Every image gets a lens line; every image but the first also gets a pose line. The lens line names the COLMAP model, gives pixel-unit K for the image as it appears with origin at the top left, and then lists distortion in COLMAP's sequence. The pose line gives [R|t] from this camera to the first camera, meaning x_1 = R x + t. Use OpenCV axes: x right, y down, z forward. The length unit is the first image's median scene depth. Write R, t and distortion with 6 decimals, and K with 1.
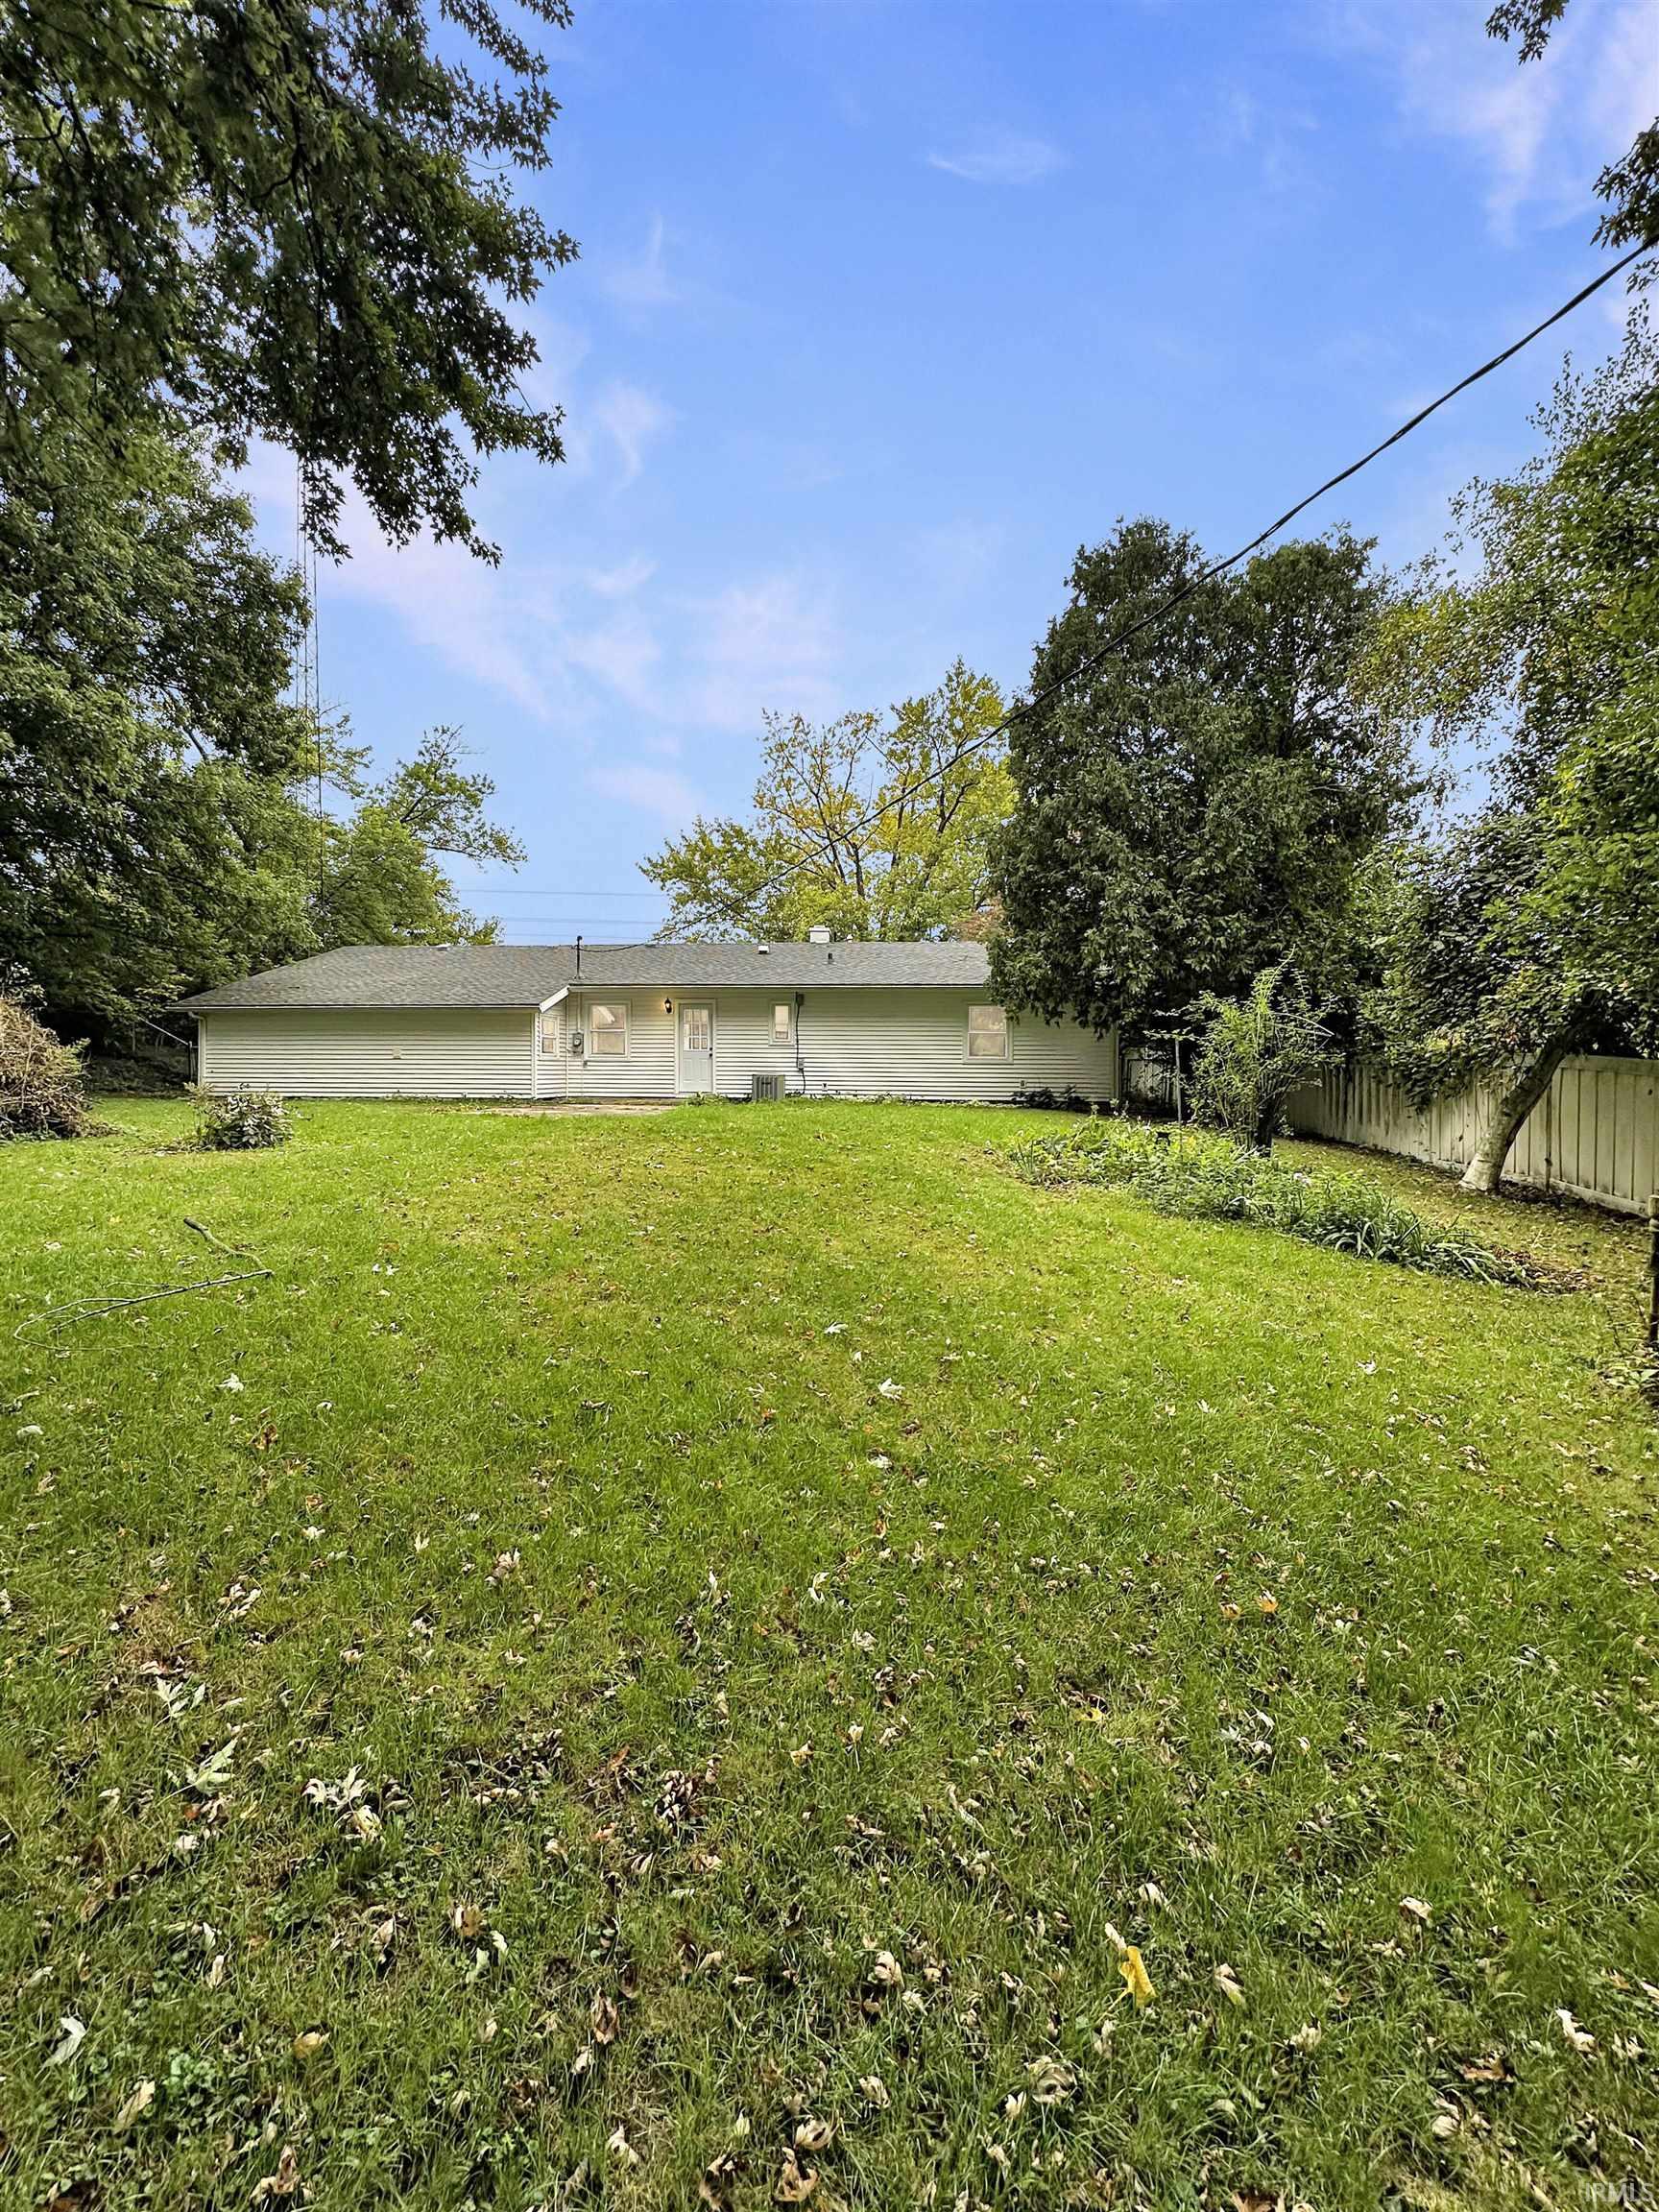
lens RADIAL K [[900.7, 0, 833.3], [0, 900.7, 1037.5], [0, 0, 1]] dist [0.002787, 0.000250]
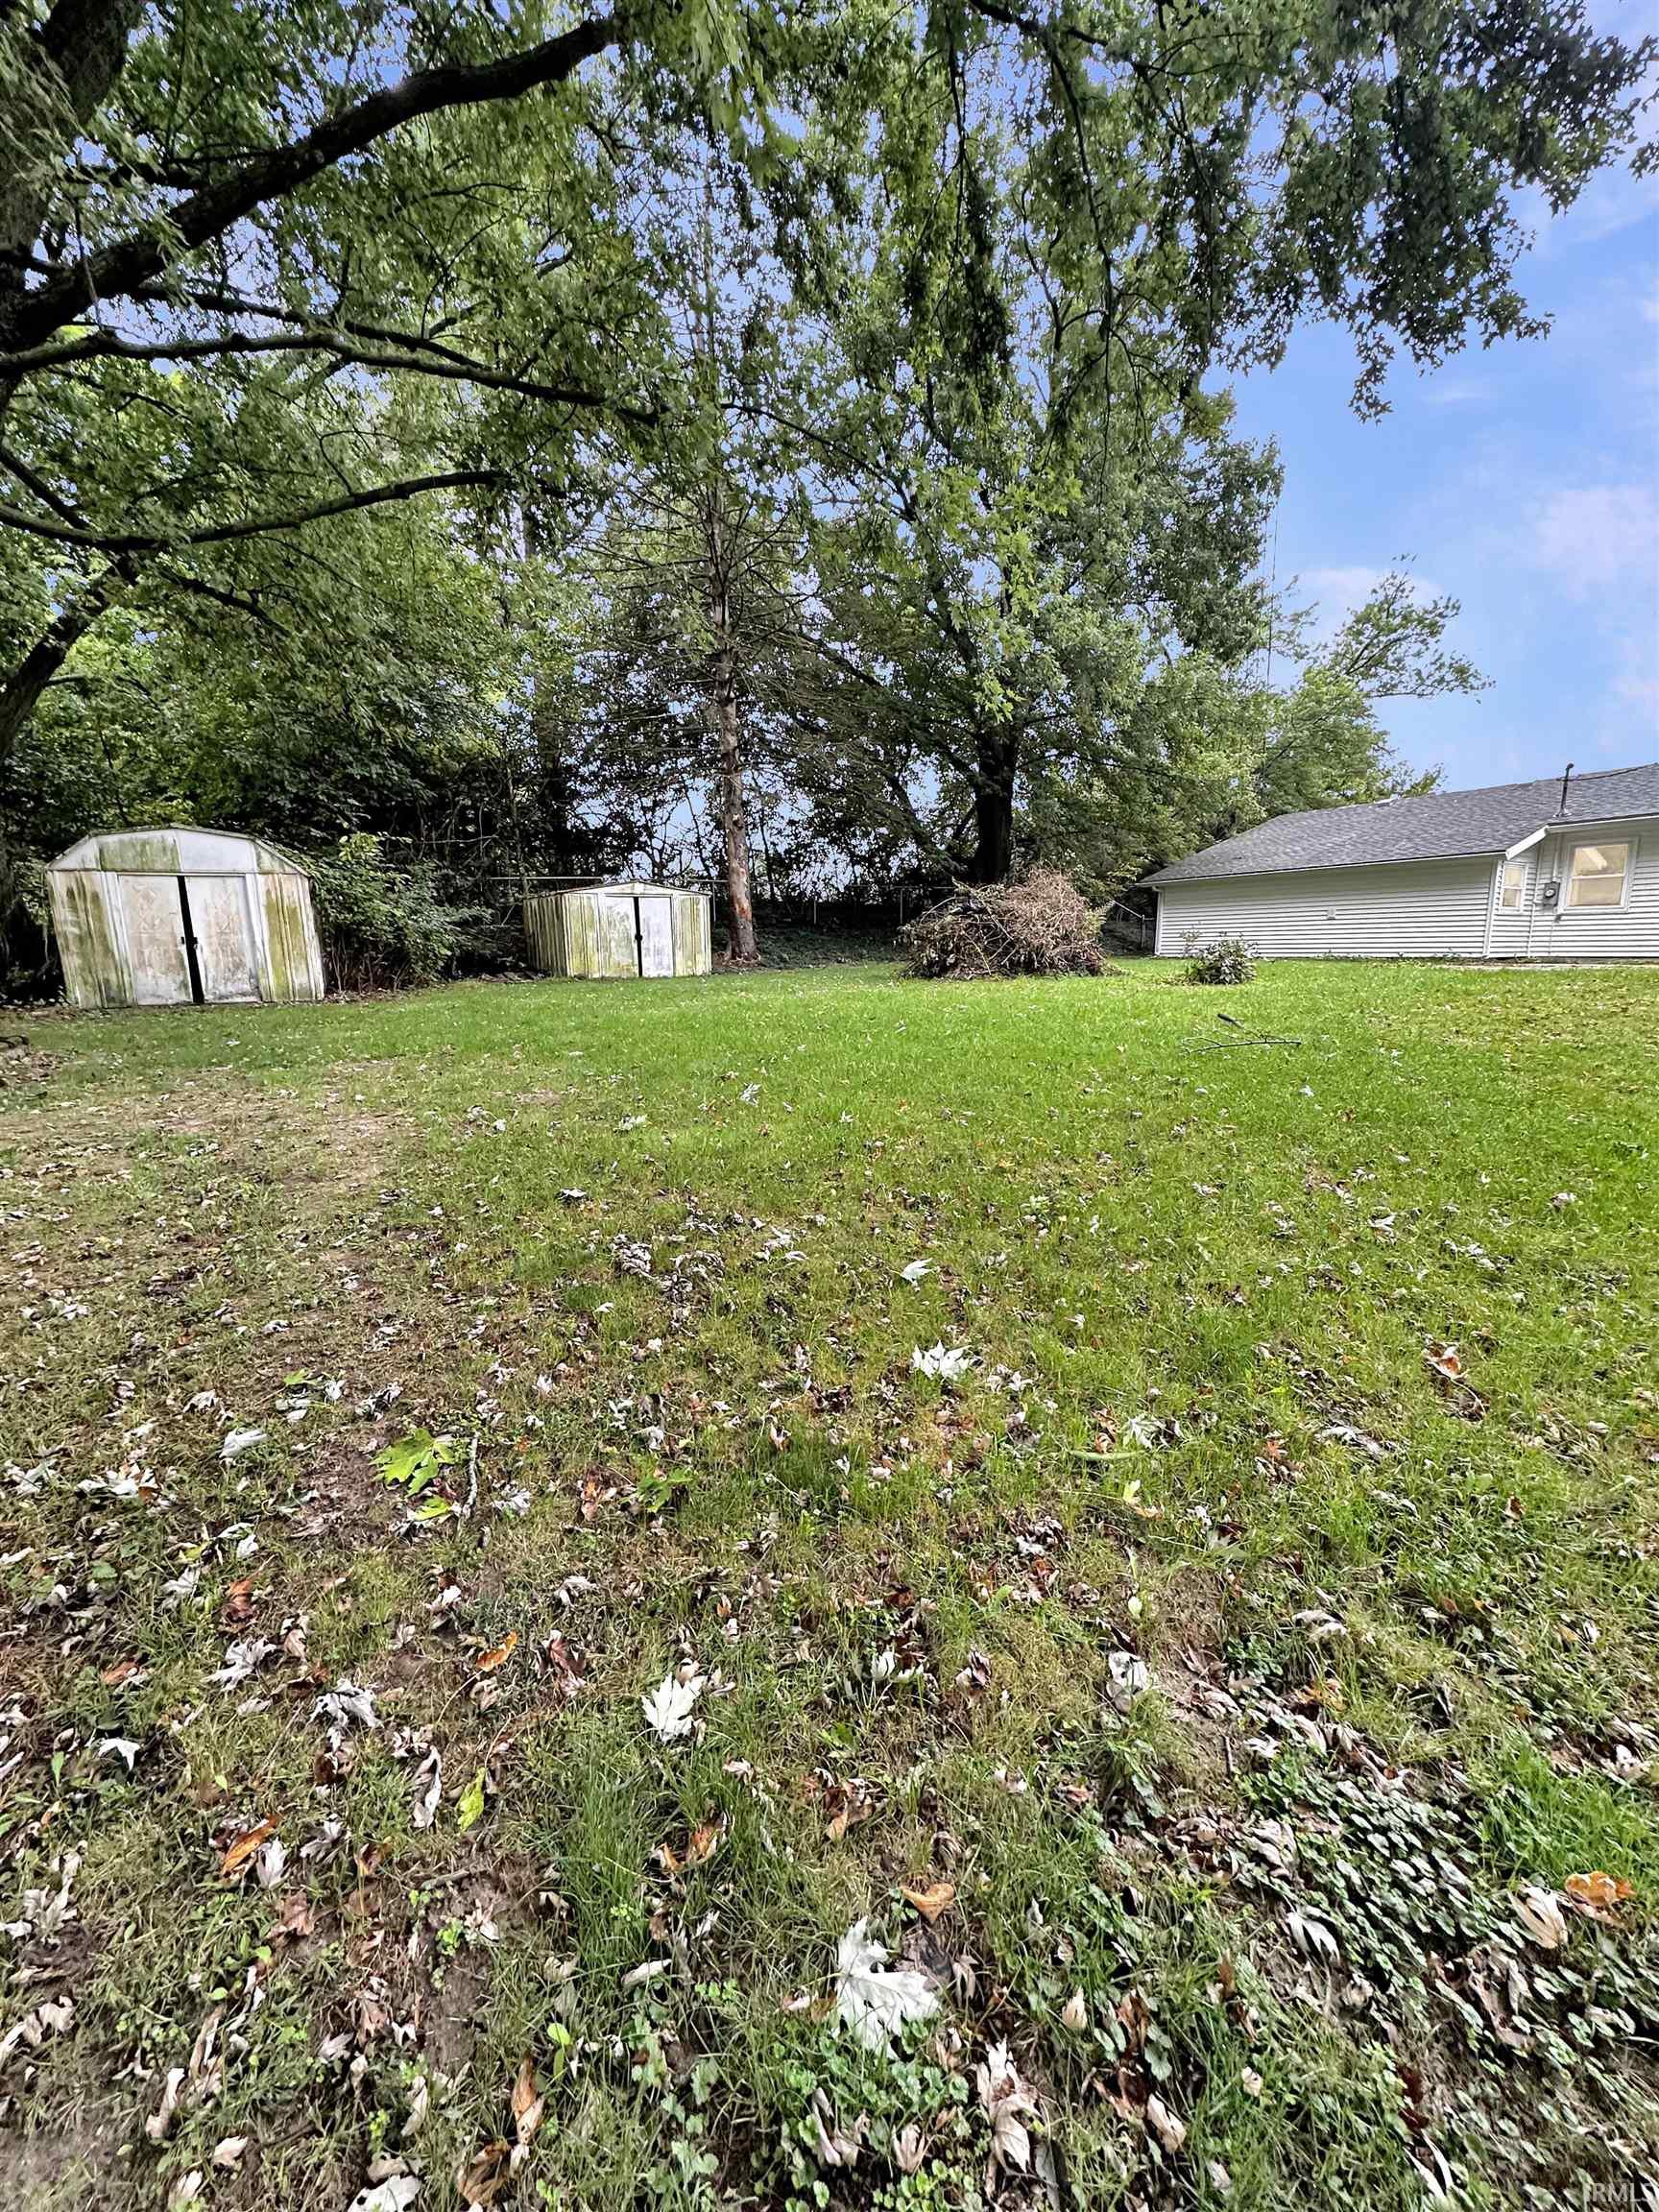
lens RADIAL K [[881.1, 0, 803.1], [0, 881.1, 1107.8], [0, 0, 1]] dist [-0.002515, -0.000439]
pose [[0.583424, 0.134568, -0.800942, 0.003116], [0.035998, 0.980924, 0.191029, 0.021403], [0.811370, -0.140283, 0.567450, -0.103105]]
